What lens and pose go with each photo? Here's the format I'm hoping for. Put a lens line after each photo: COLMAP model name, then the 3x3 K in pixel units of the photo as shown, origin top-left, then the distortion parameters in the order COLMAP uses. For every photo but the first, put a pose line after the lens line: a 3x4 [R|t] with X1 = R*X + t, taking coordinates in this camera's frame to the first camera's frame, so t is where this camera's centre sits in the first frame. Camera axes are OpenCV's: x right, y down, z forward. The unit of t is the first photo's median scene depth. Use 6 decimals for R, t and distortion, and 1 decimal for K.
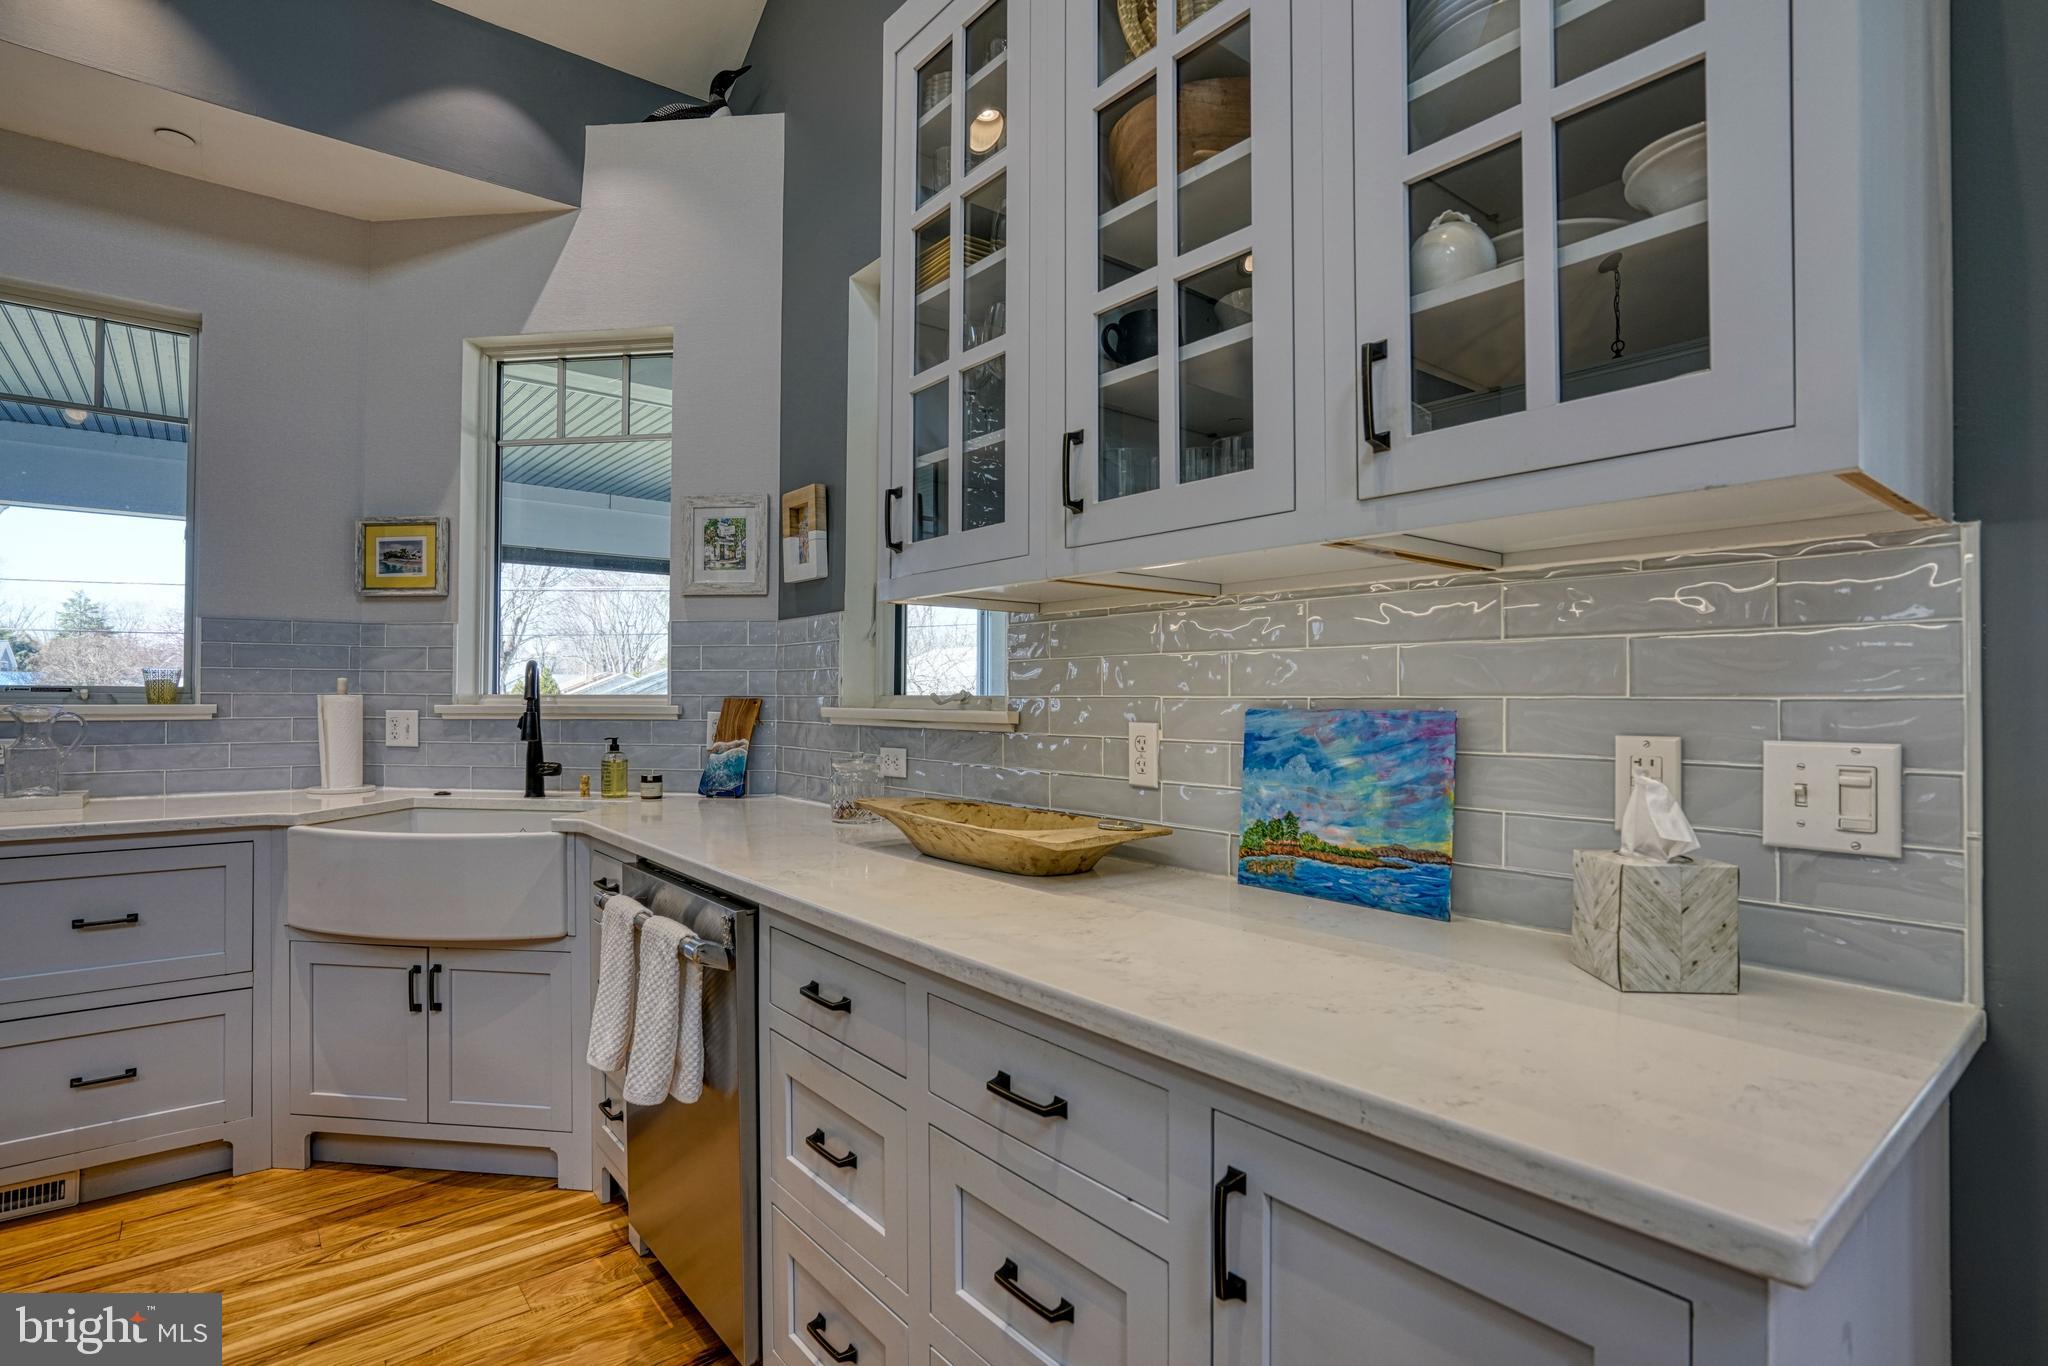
lens RADIAL K [[1026.9, 0, 948.2], [0, 1026.9, 691.0], [0, 0, 1]] dist [-0.045050, 0.016811]
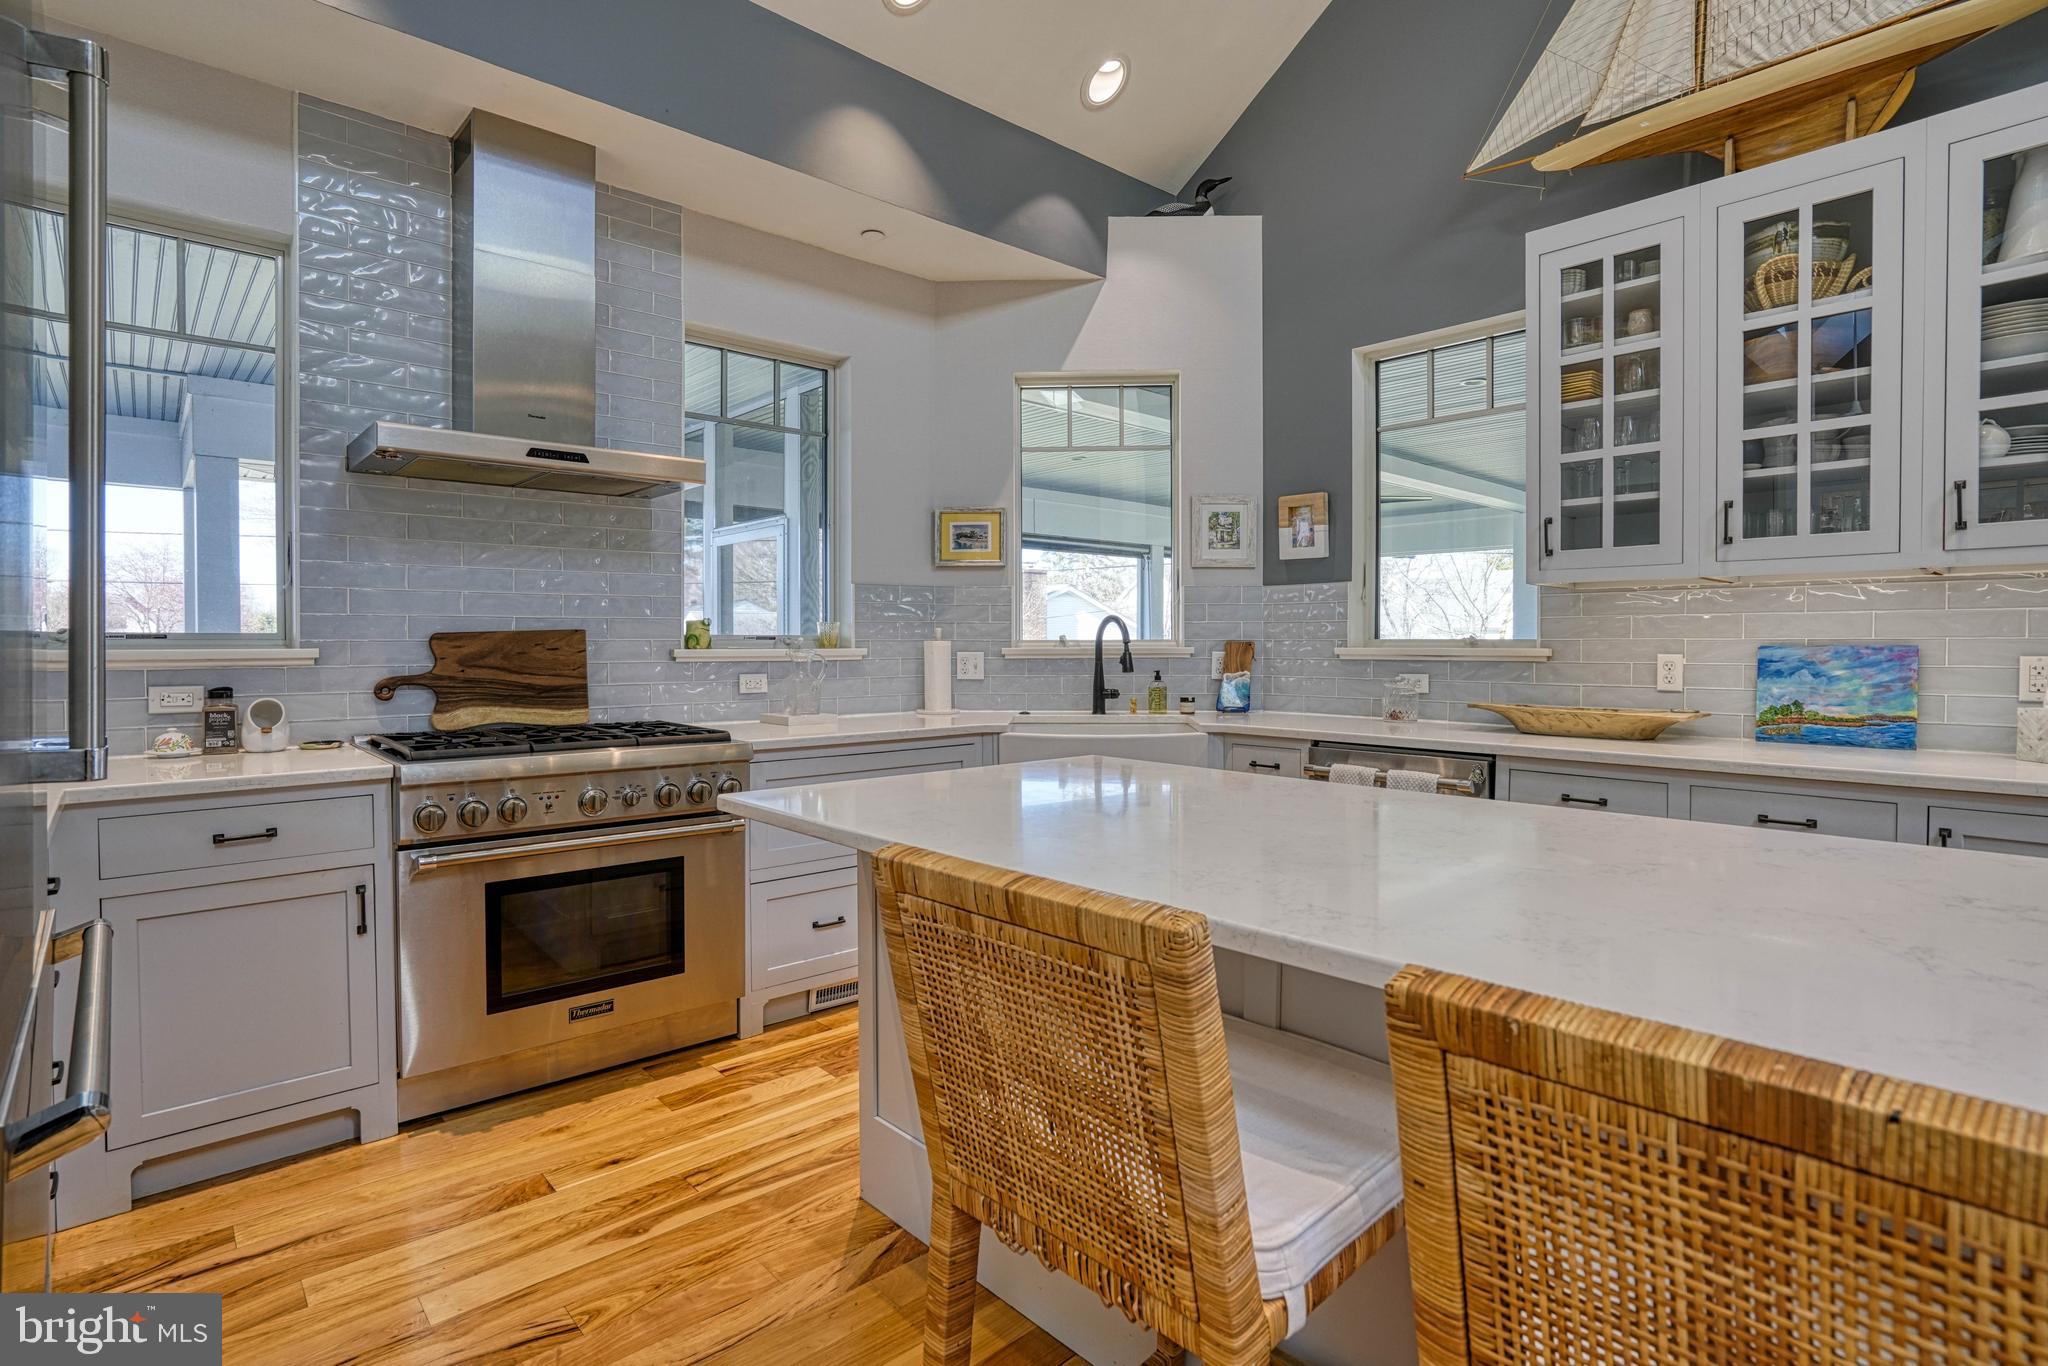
lens RADIAL K [[1026.9, 0, 981.1], [0, 1026.9, 665.2], [0, 0, 1]] dist [-0.045050, 0.016811]
pose [[0.998190, -0.006659, 0.059775, -0.765530], [0.004965, 0.999583, 0.028442, -0.002960], [-0.059939, -0.028093, 0.997807, -0.444945]]
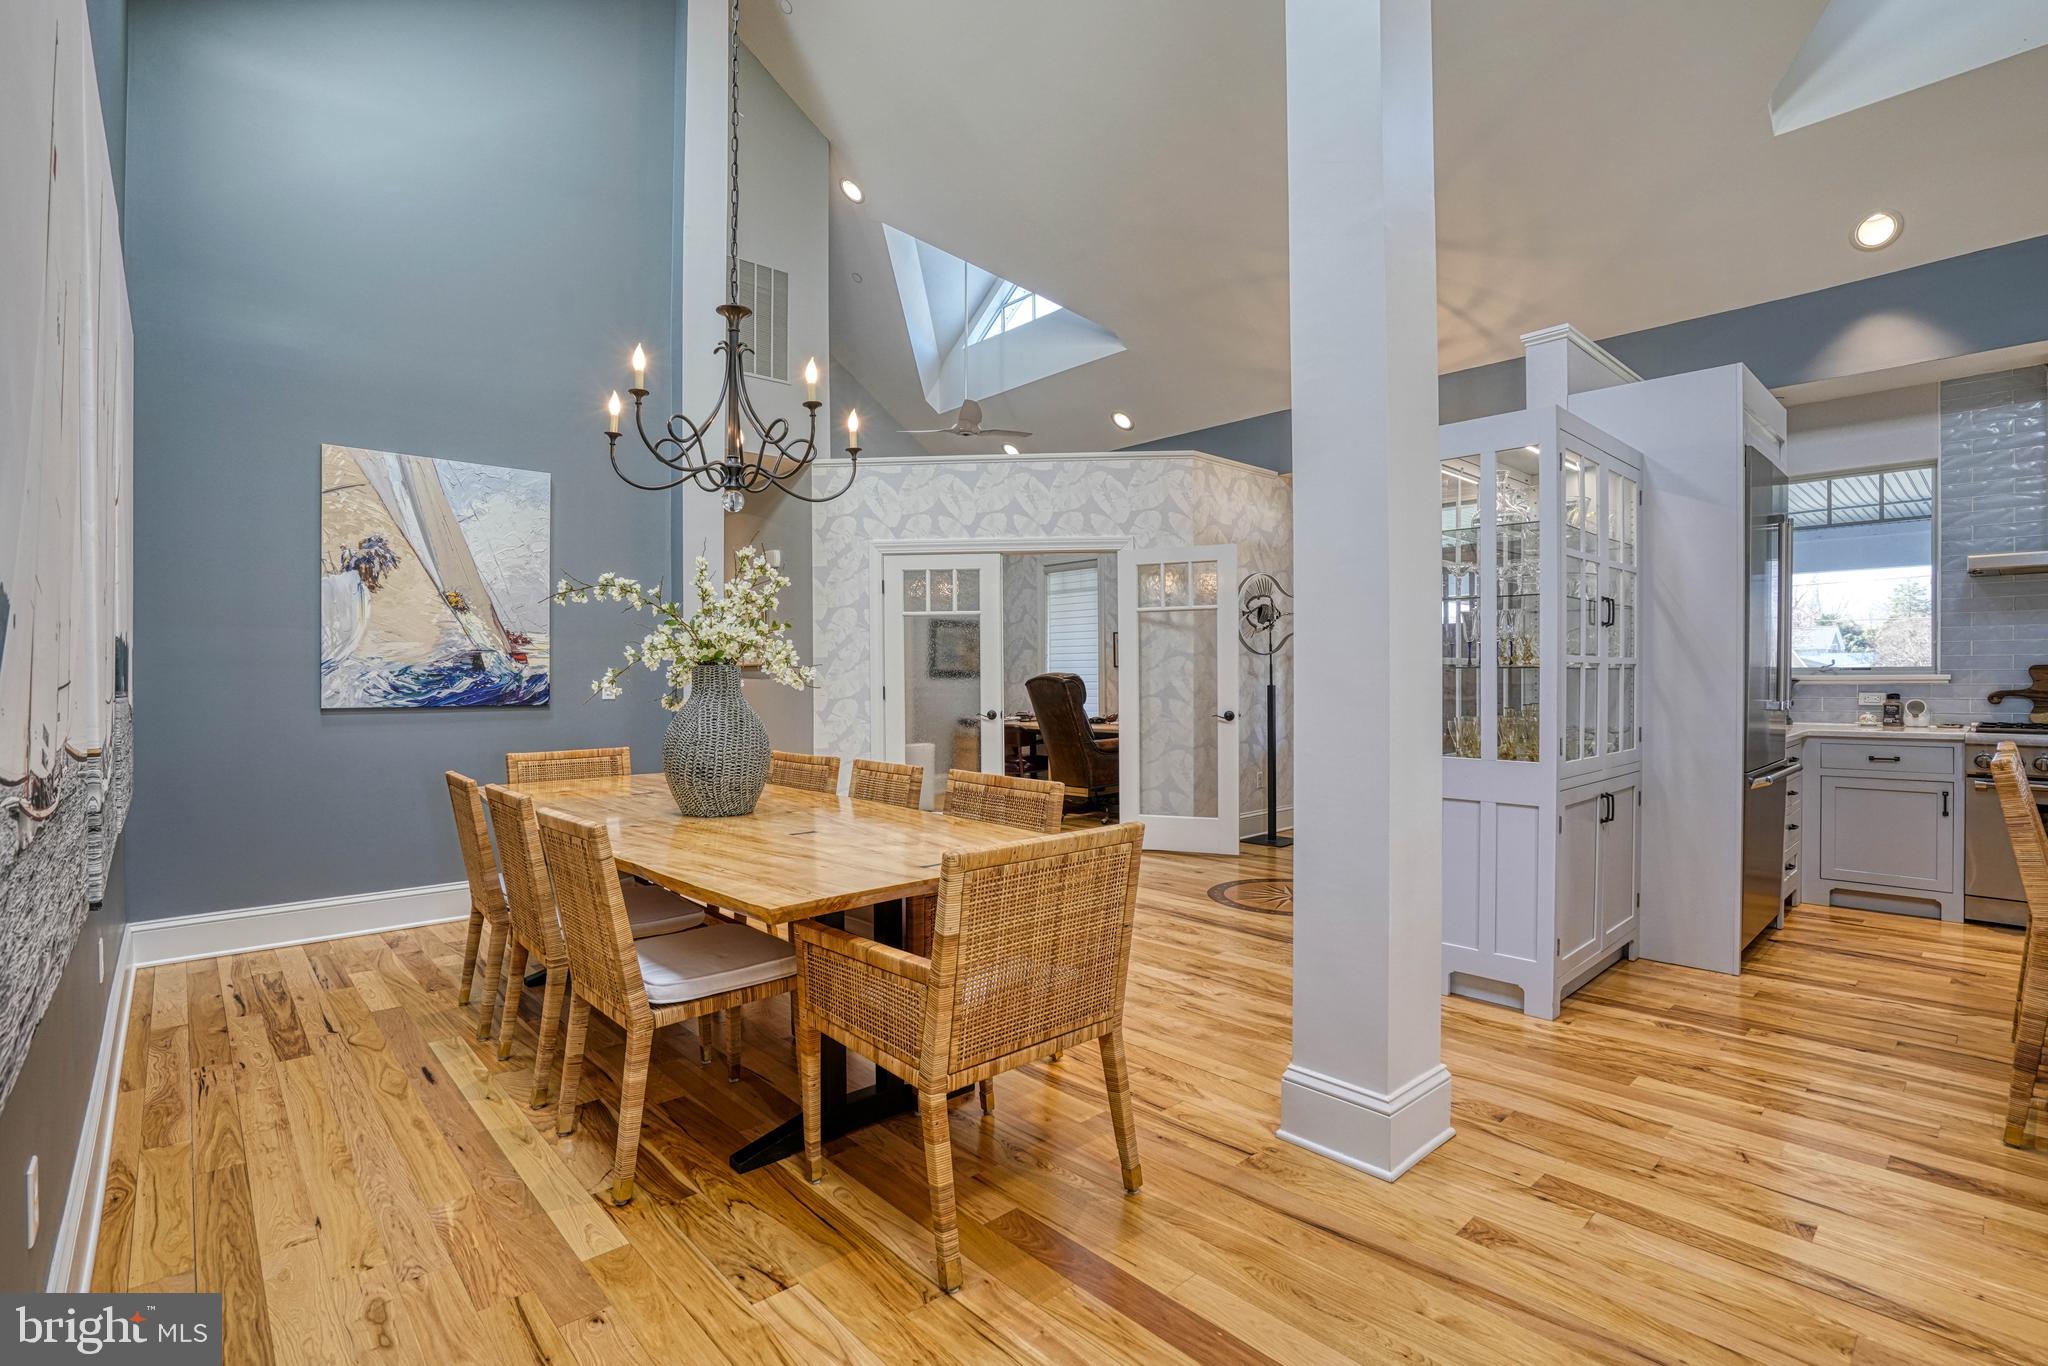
lens RADIAL K [[974.4, 0, 1019.3], [0, 974.4, 674.1], [0, 0, 1]] dist [-0.022657, 0.001427]
pose [[0.097037, -0.008379, -0.995246, 0.315243], [0.011418, 0.999908, -0.007305, -0.001478], [0.995215, -0.010655, 0.097123, -1.366547]]
